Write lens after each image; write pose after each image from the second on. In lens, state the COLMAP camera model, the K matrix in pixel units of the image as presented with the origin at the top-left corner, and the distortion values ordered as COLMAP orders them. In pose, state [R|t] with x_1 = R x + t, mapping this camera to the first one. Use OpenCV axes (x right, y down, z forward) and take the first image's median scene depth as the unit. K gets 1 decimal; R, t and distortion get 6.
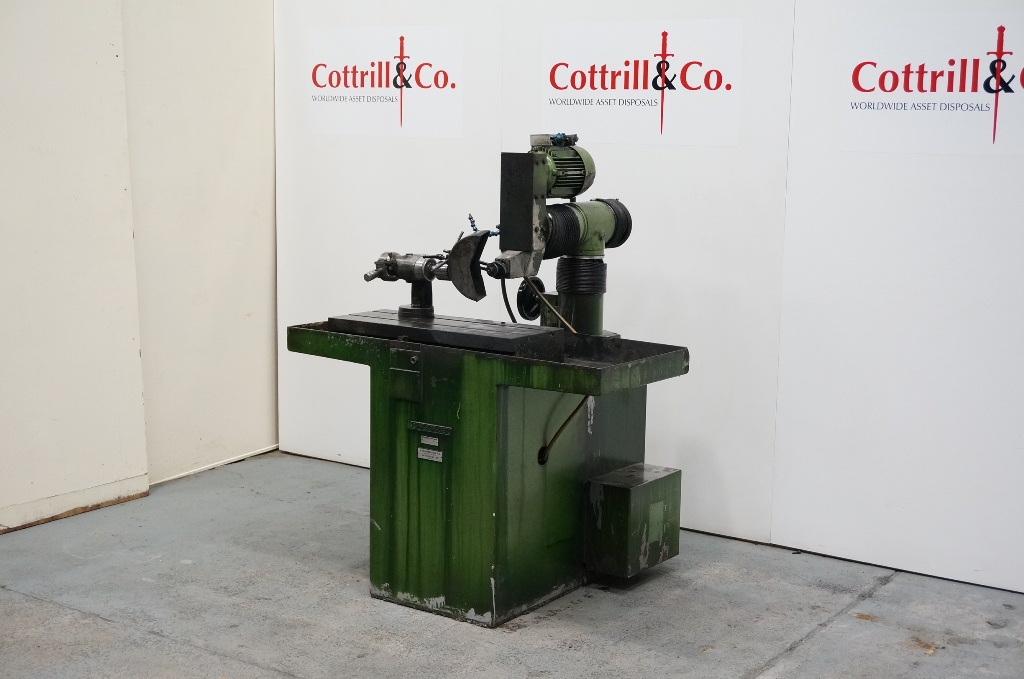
lens RADIAL K [[1467.7, 0, 512.0], [0, 1467.7, 339.5], [0, 0, 1]] dist [-0.044568, -0.025966]
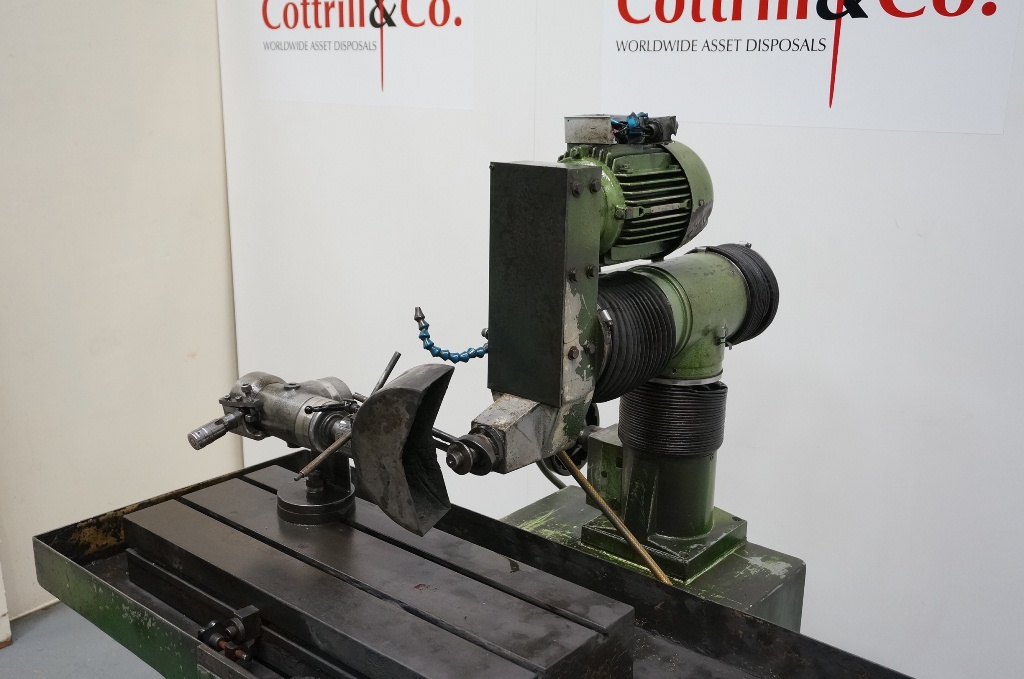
lens RADIAL K [[1013.2, 0, 512.0], [0, 1013.2, 339.5], [0, 0, 1]] dist [0.009634, 0.003241]
pose [[0.996740, 0.018964, -0.078417, 0.021435], [-0.010669, 0.994428, 0.104876, -0.105979], [0.079969, -0.103697, 0.991389, 0.699834]]
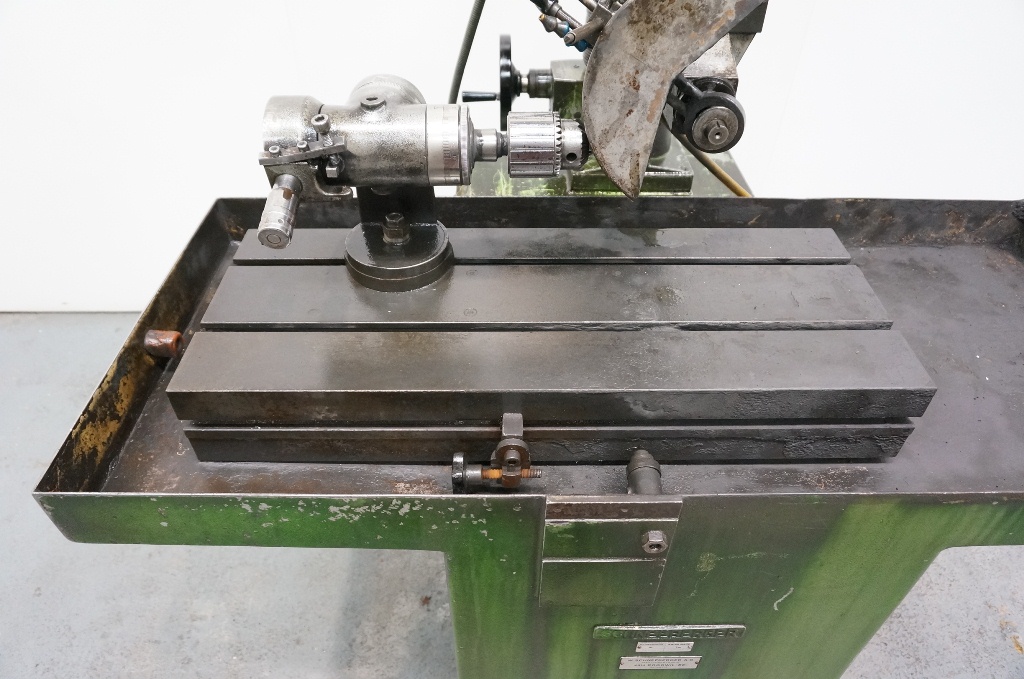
lens RADIAL K [[681.2, 0, 512.0], [0, 681.2, 339.5], [0, 0, 1]] dist [-0.027650, 0.004520]
pose [[0.808985, -0.396156, 0.434285, -0.124443], [0.091679, 0.814784, 0.572470, -0.093828], [-0.580636, -0.423304, 0.695467, 0.874653]]
